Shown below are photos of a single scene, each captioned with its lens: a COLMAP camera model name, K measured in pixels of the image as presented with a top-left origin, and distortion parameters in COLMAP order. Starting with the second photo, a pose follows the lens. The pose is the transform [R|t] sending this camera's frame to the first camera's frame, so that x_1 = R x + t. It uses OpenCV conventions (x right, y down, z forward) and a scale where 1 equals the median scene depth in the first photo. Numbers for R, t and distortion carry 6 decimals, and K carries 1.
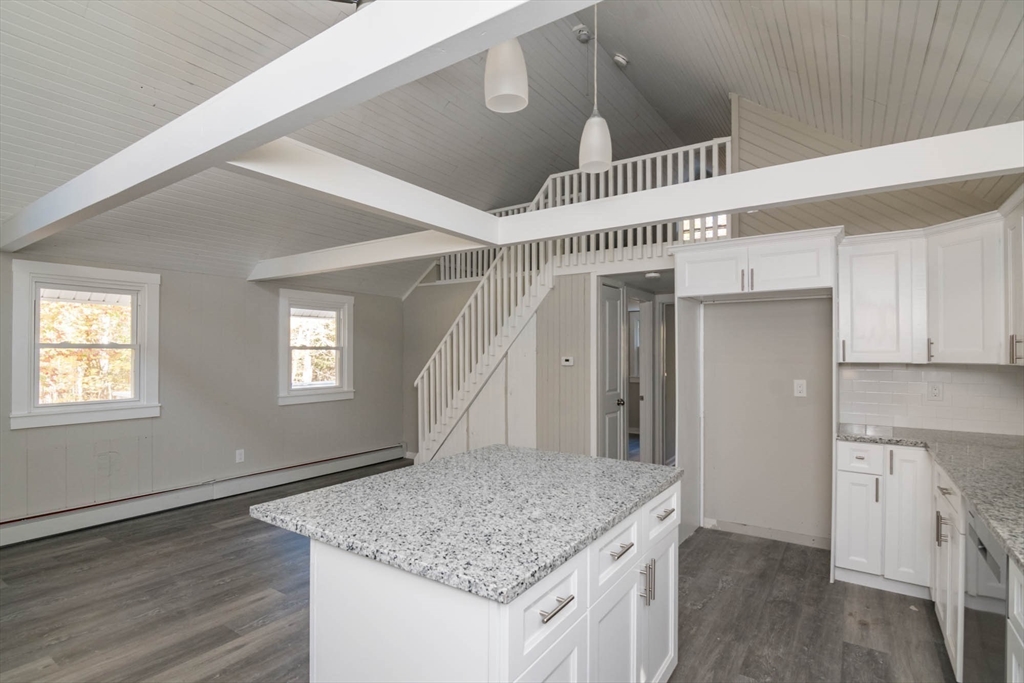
lens RADIAL K [[509.3, 0, 509.2], [0, 509.3, 350.7], [0, 0, 1]] dist [-0.011875, -0.000711]
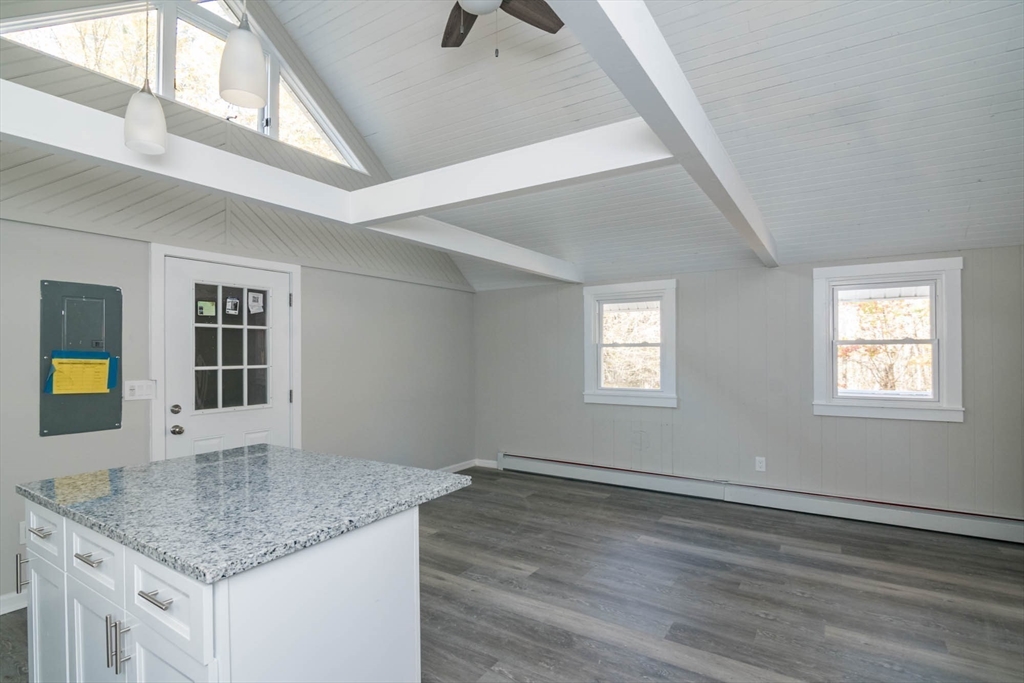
lens RADIAL K [[509.3, 0, 509.2], [0, 509.3, 350.7], [0, 0, 1]] dist [-0.011875, -0.000711]
pose [[0.027875, -0.001570, -0.999610, 0.367850], [0.010199, 0.999947, -0.001286, 0.002801], [0.999559, -0.010159, 0.027890, 0.544865]]
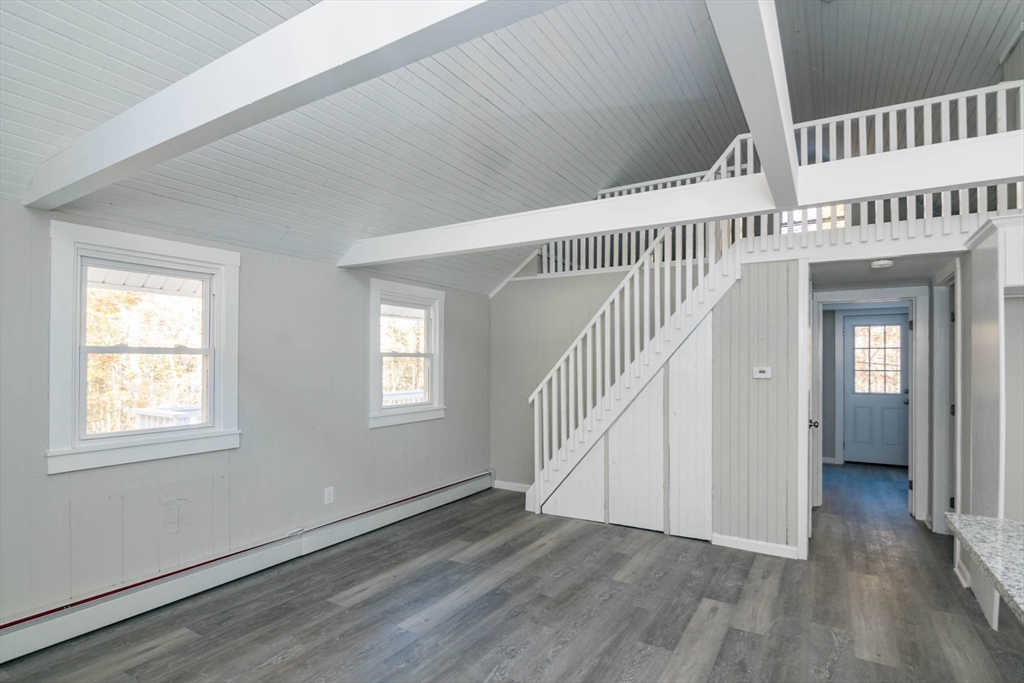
lens RADIAL K [[519.8, 0, 508.4], [0, 519.8, 360.8], [0, 0, 1]] dist [-0.011899, -0.001583]
pose [[0.999139, 0.003192, 0.041367, -0.300832], [-0.003334, 0.999989, 0.003352, 0.001142], [-0.041356, -0.003487, 0.999138, 0.214368]]
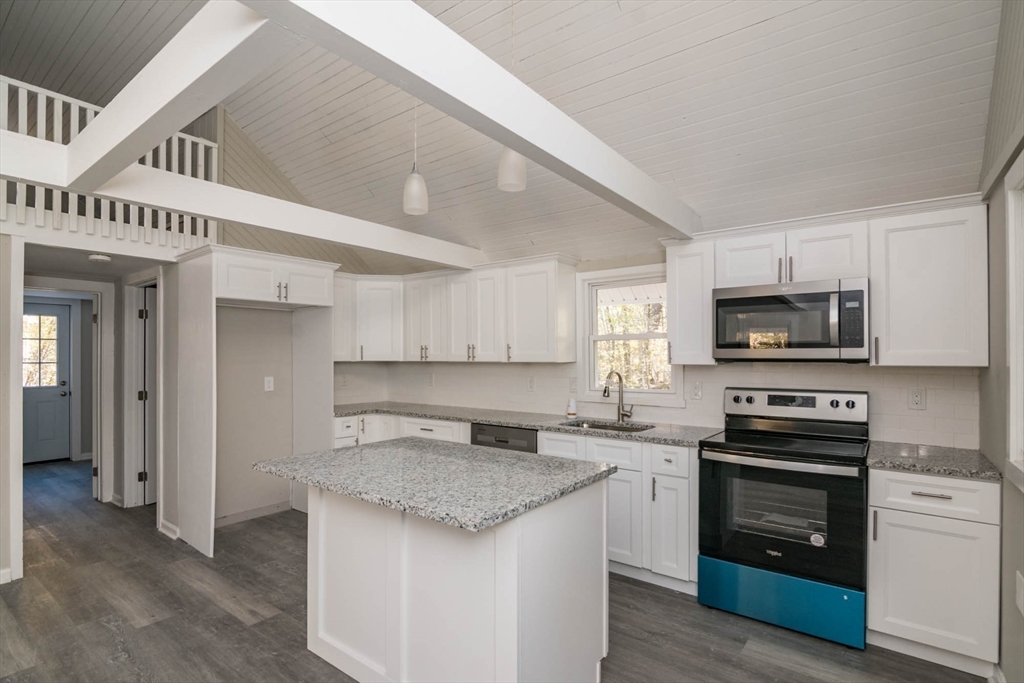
lens RADIAL K [[490.3, 0, 526.8], [0, 490.3, 352.9], [0, 0, 1]] dist [-0.003432, -0.001002]
pose [[0.033393, 0.003943, 0.999435, -0.434817], [-0.005228, 0.999979, -0.003770, 0.001769], [-0.999429, -0.005099, 0.033413, 0.274879]]
